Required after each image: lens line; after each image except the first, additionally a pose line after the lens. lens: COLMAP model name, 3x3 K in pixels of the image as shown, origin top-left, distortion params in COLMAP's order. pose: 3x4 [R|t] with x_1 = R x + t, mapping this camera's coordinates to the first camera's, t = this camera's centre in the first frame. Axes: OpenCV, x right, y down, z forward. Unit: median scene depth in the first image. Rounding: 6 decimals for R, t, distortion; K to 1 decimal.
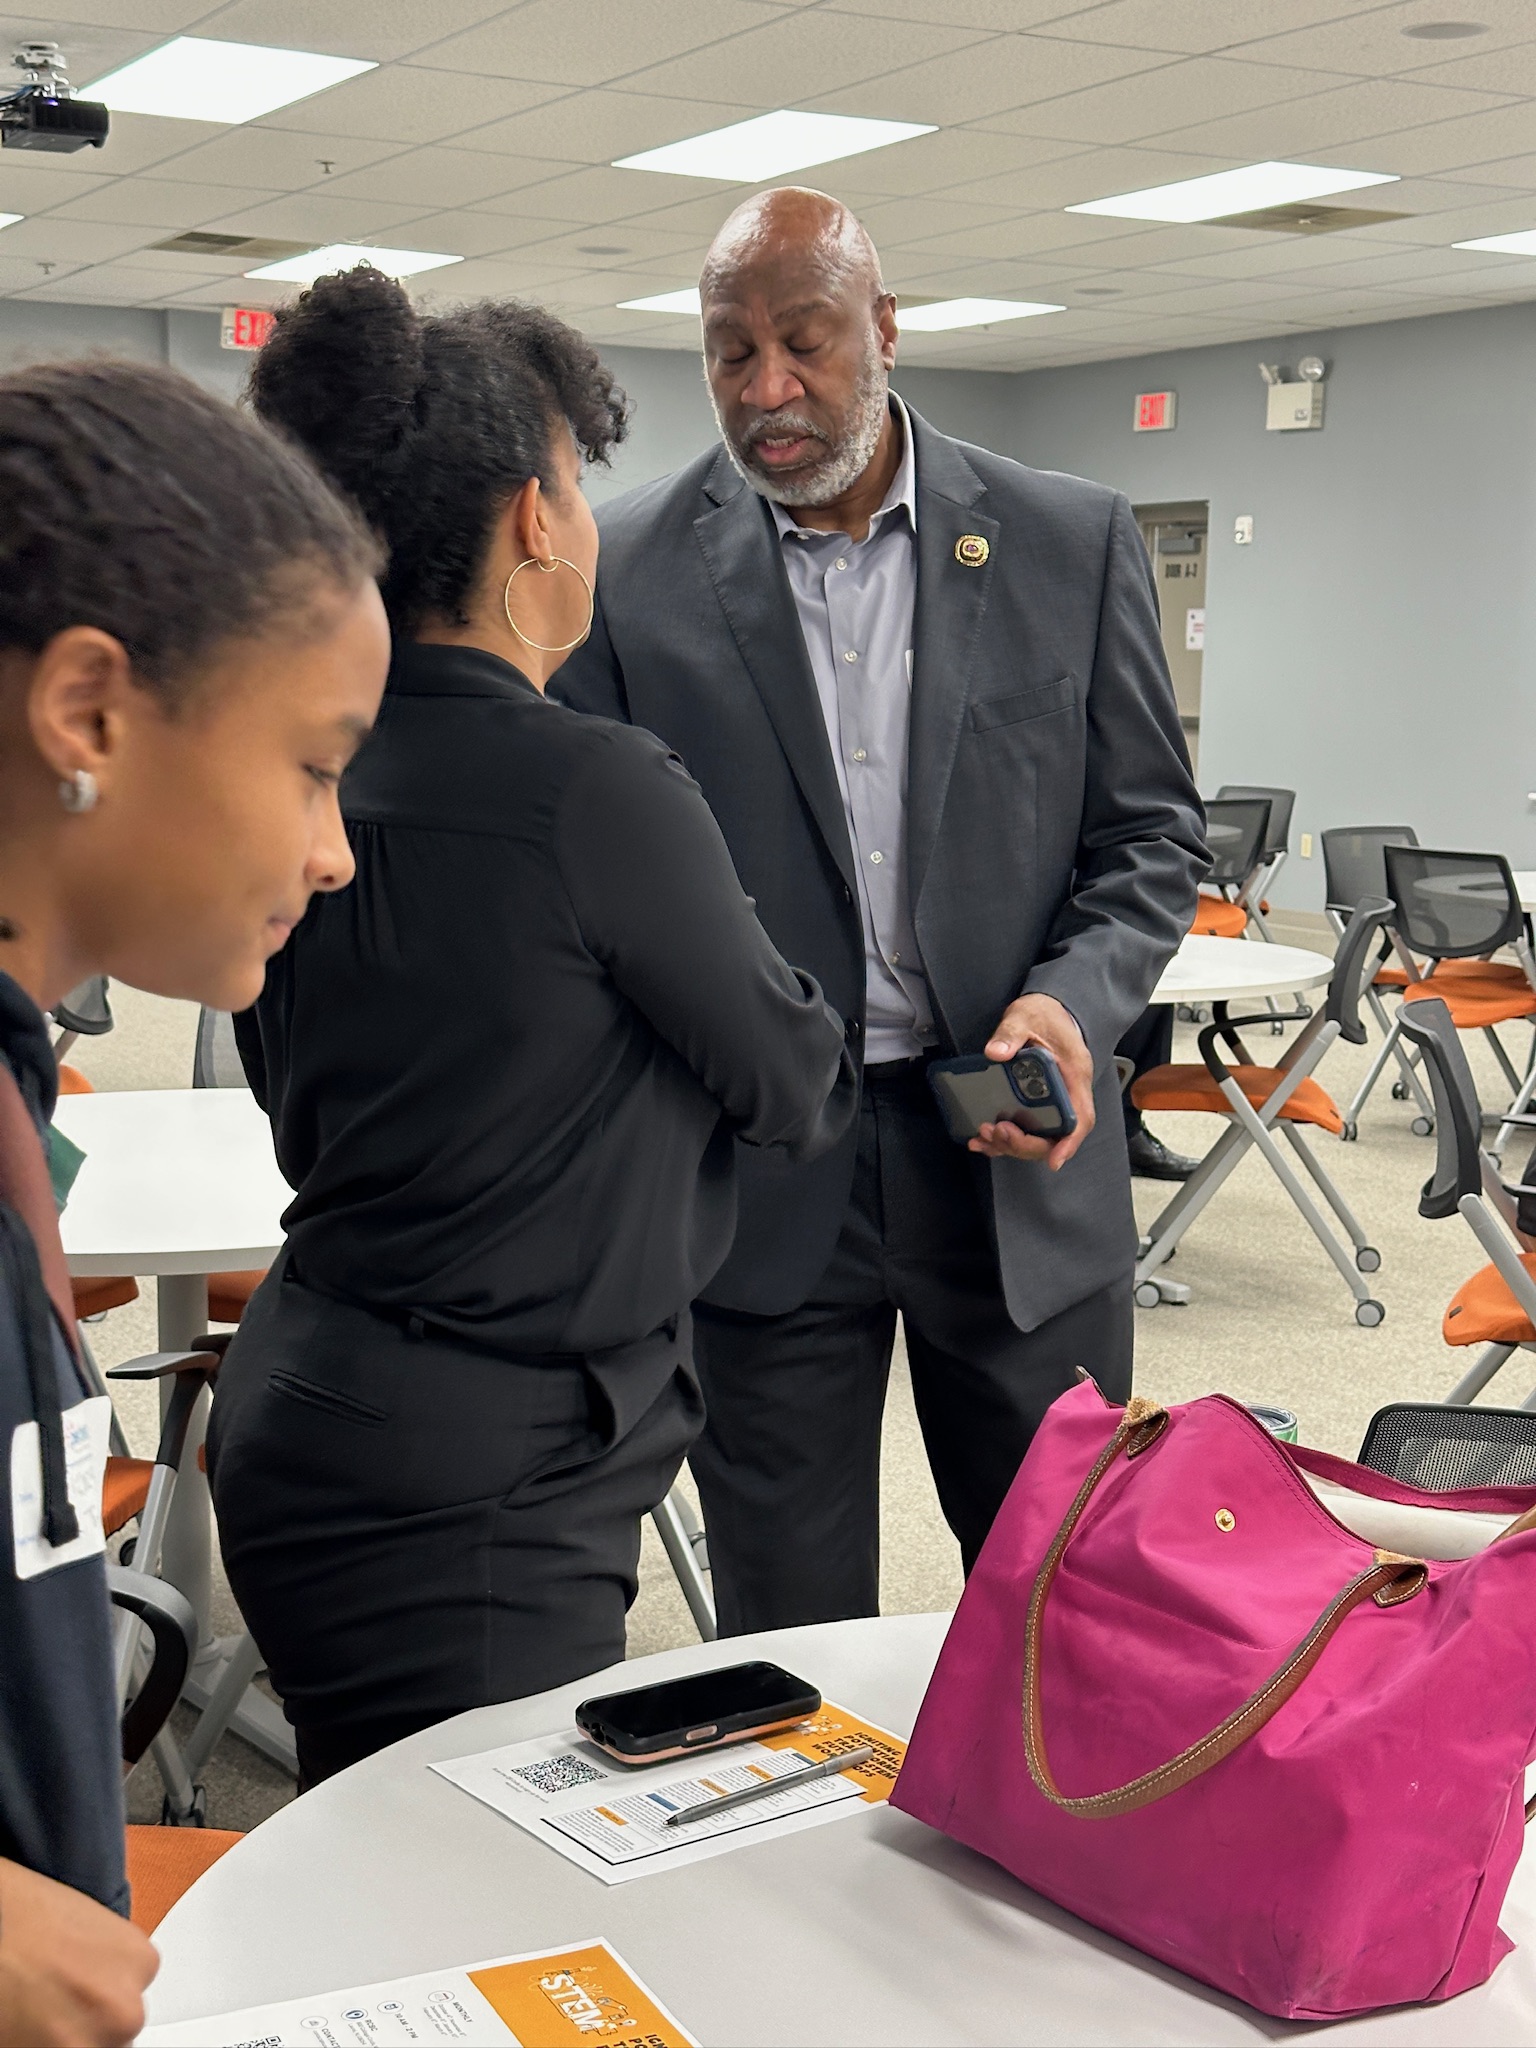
lens RADIAL K [[2832.0, 0, 768.0], [0, 2832.0, 1024.0], [0, 0, 1]] dist [0.174632, -0.387309]
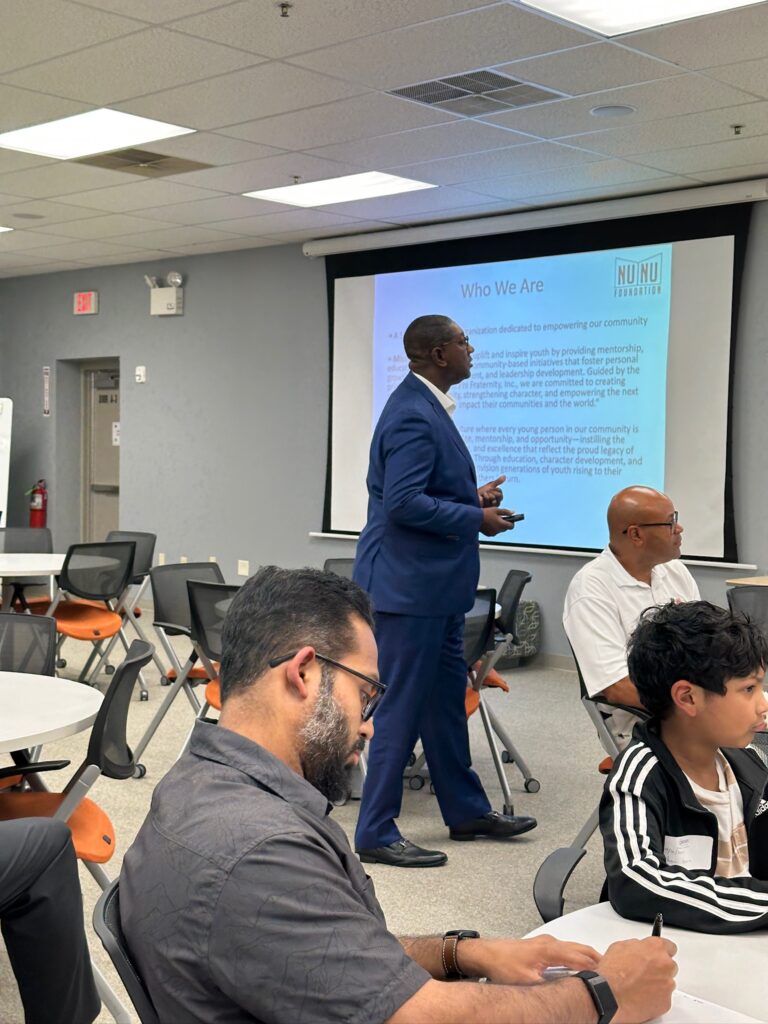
lens RADIAL K [[1416.0, 0, 384.0], [0, 1416.0, 512.0], [0, 0, 1]] dist [0.174632, -0.387309]
pose [[0.956679, -0.011684, 0.290909, 0.062694], [0.037337, 0.995867, -0.082788, -0.020480], [-0.288740, 0.090064, 0.953162, 0.185811]]
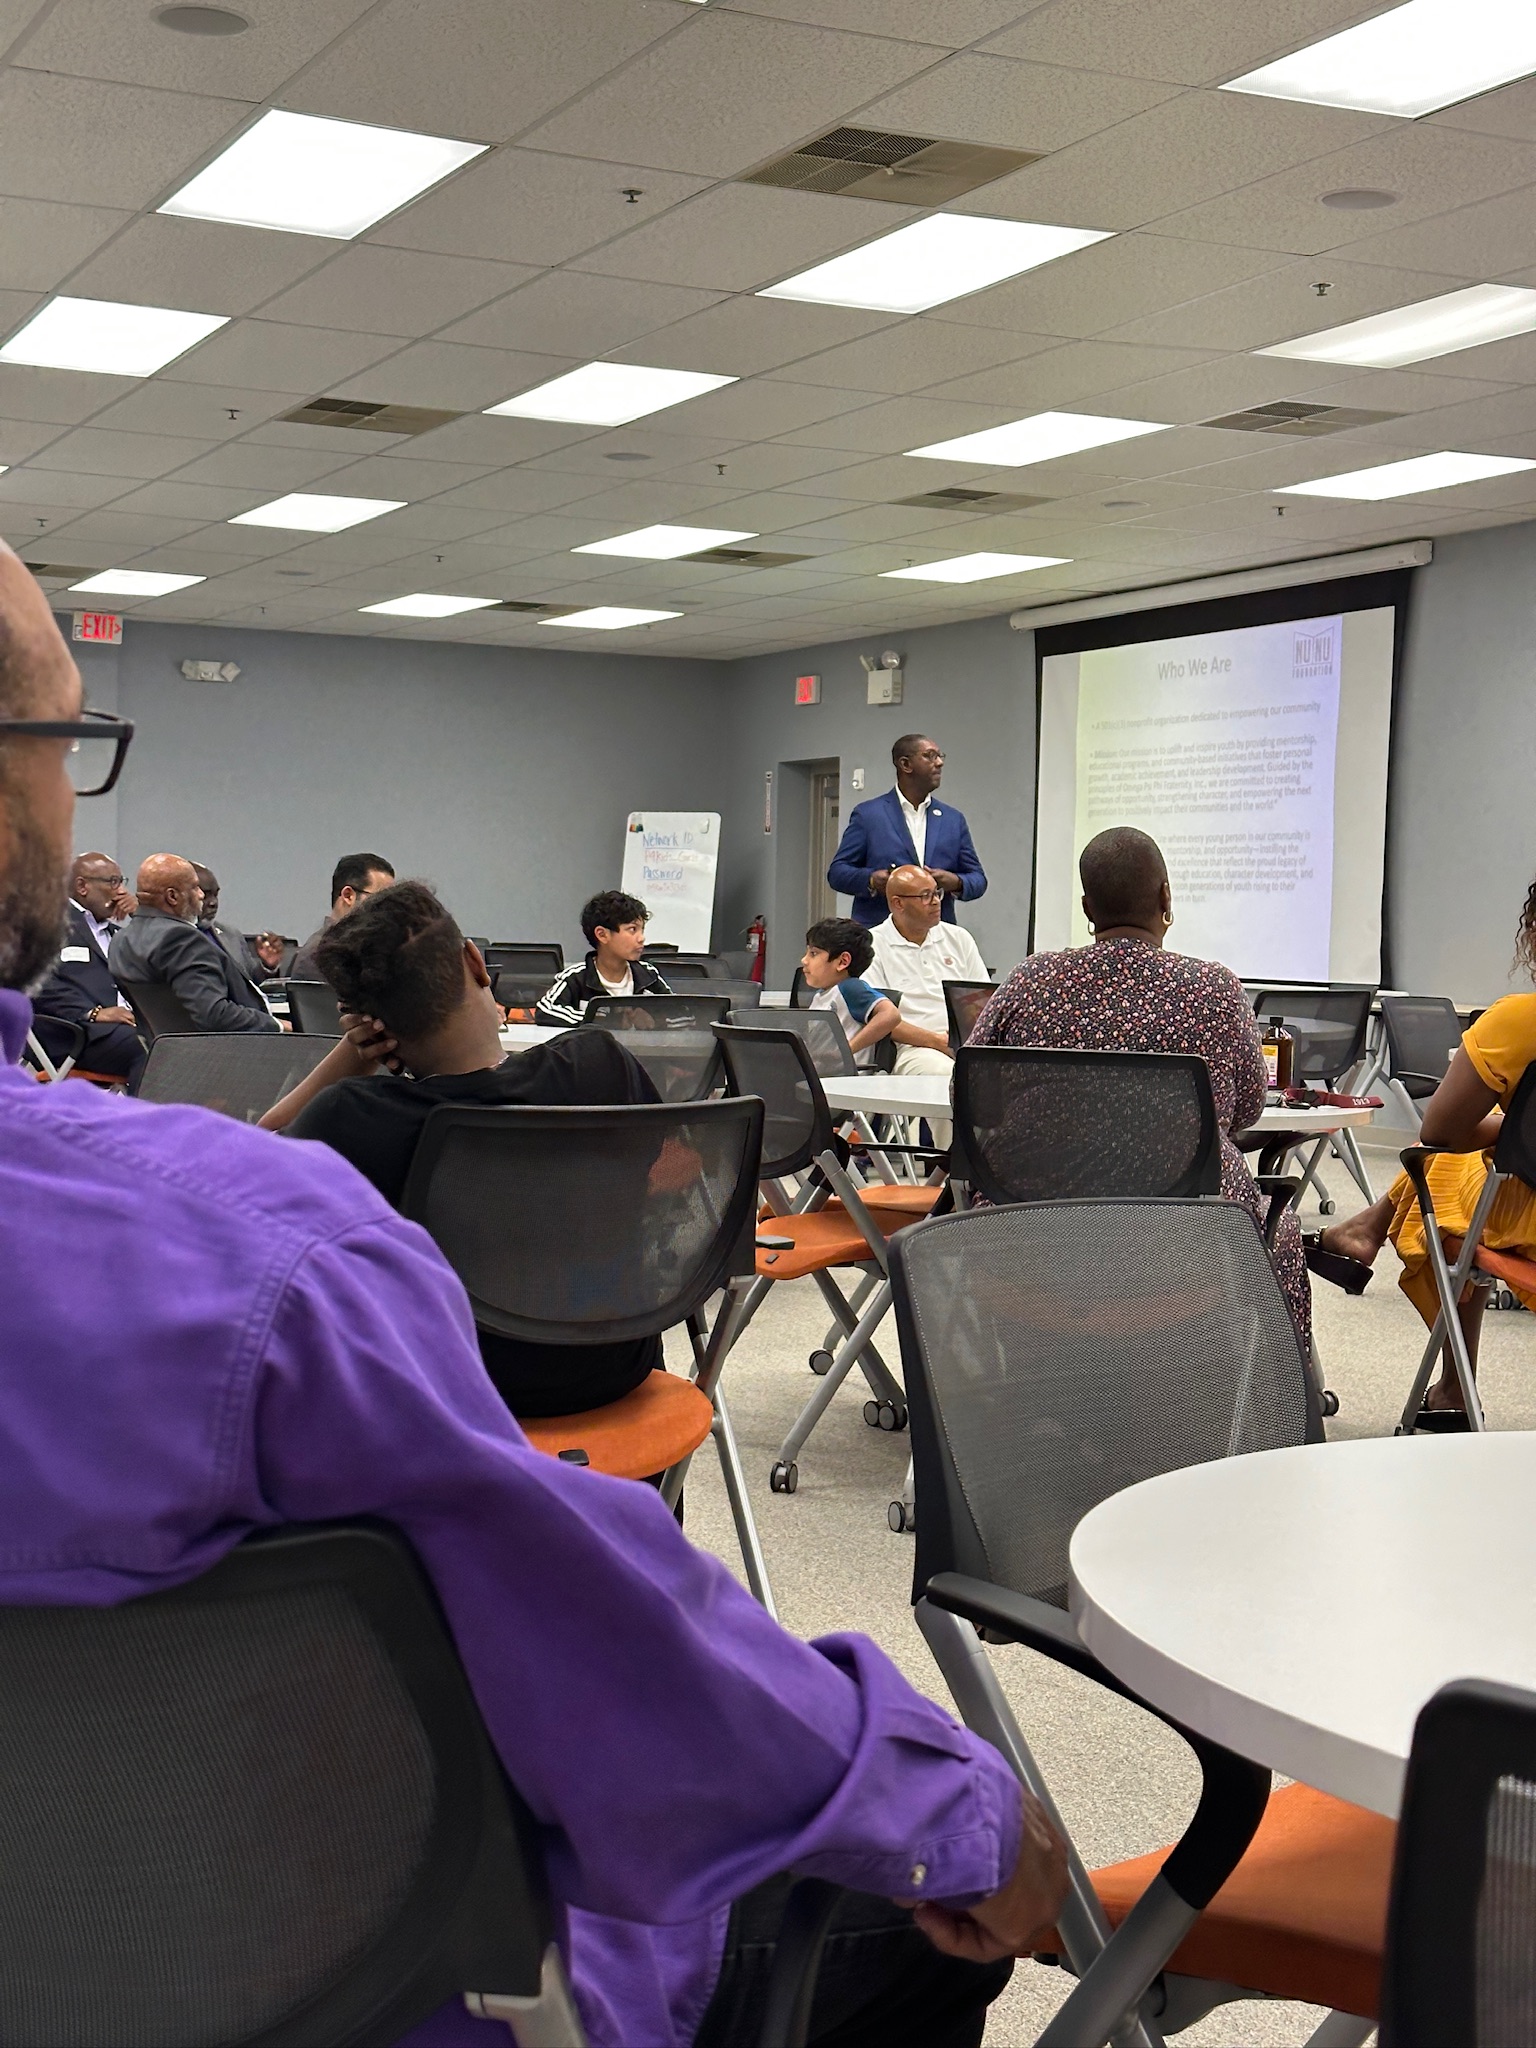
lens RADIAL K [[2832.0, 0, 768.0], [0, 2832.0, 1024.0], [0, 0, 1]] dist [0.174632, -0.387309]
pose [[0.997637, 0.010841, -0.067839, 0.223132], [-0.017477, 0.995032, -0.098012, 0.070413], [0.066439, 0.098966, 0.992870, -0.298190]]
